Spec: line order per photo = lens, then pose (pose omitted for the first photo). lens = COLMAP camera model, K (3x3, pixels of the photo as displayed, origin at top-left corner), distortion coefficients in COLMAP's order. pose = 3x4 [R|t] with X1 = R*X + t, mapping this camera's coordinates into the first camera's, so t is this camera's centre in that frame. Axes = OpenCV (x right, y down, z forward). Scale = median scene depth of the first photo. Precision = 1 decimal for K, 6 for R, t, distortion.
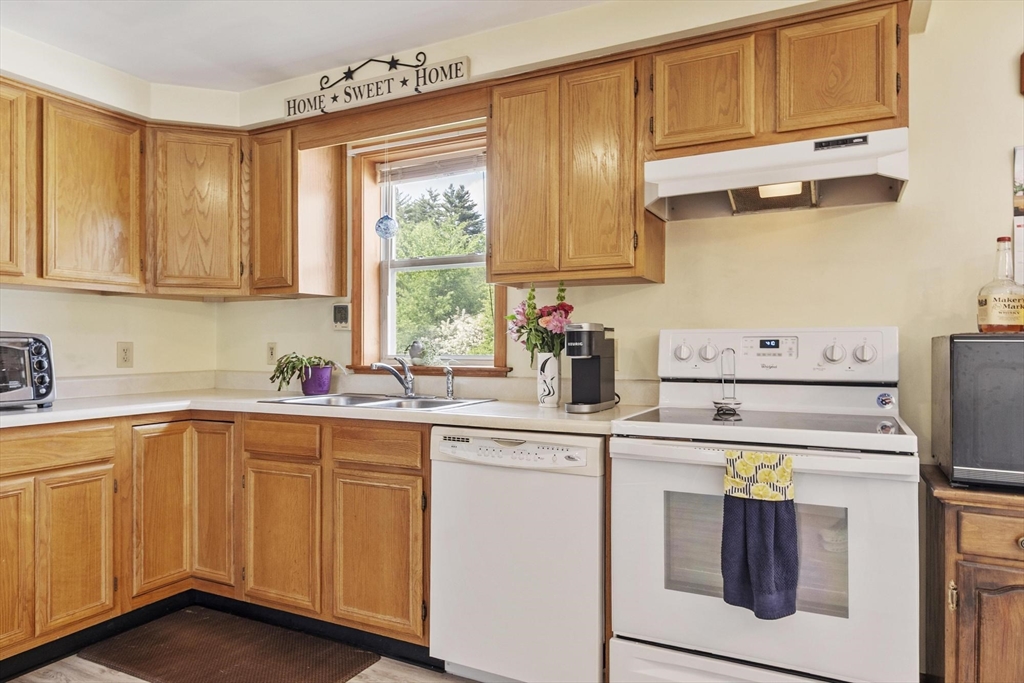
lens RADIAL K [[655.1, 0, 507.1], [0, 655.1, 342.7], [0, 0, 1]] dist [0.002023, 0.000140]
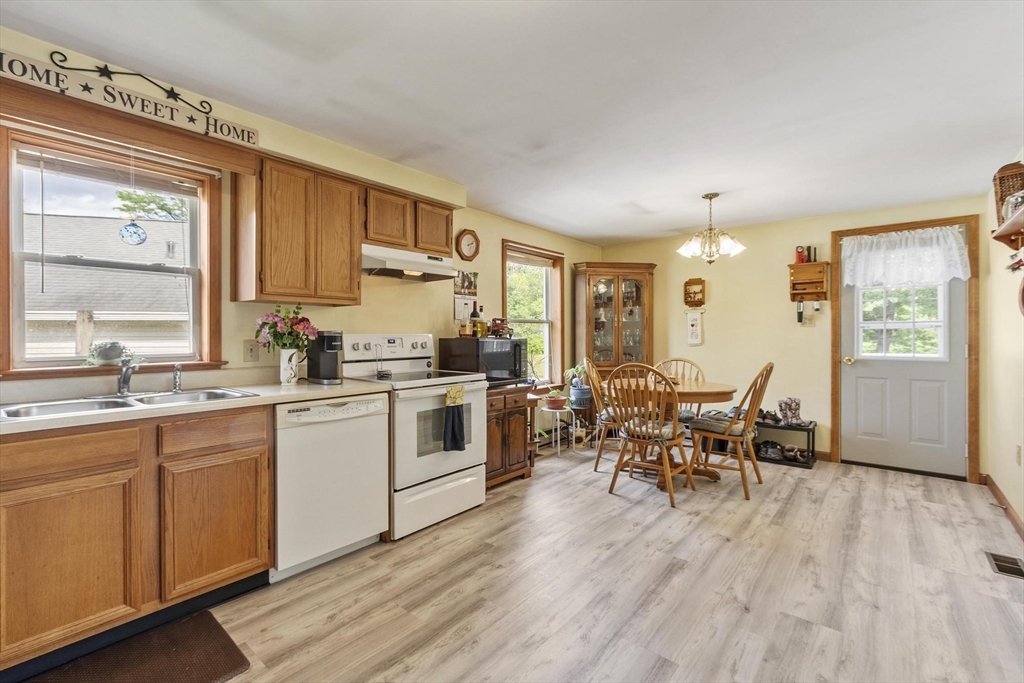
lens RADIAL K [[446.9, 0, 504.7], [0, 446.9, 336.0], [0, 0, 1]] dist [-0.001966, -0.000033]
pose [[0.235732, -0.003765, 0.971811, -0.825778], [-0.003960, 0.999980, 0.004834, -0.021788], [-0.971810, -0.004988, 0.235713, 0.285314]]
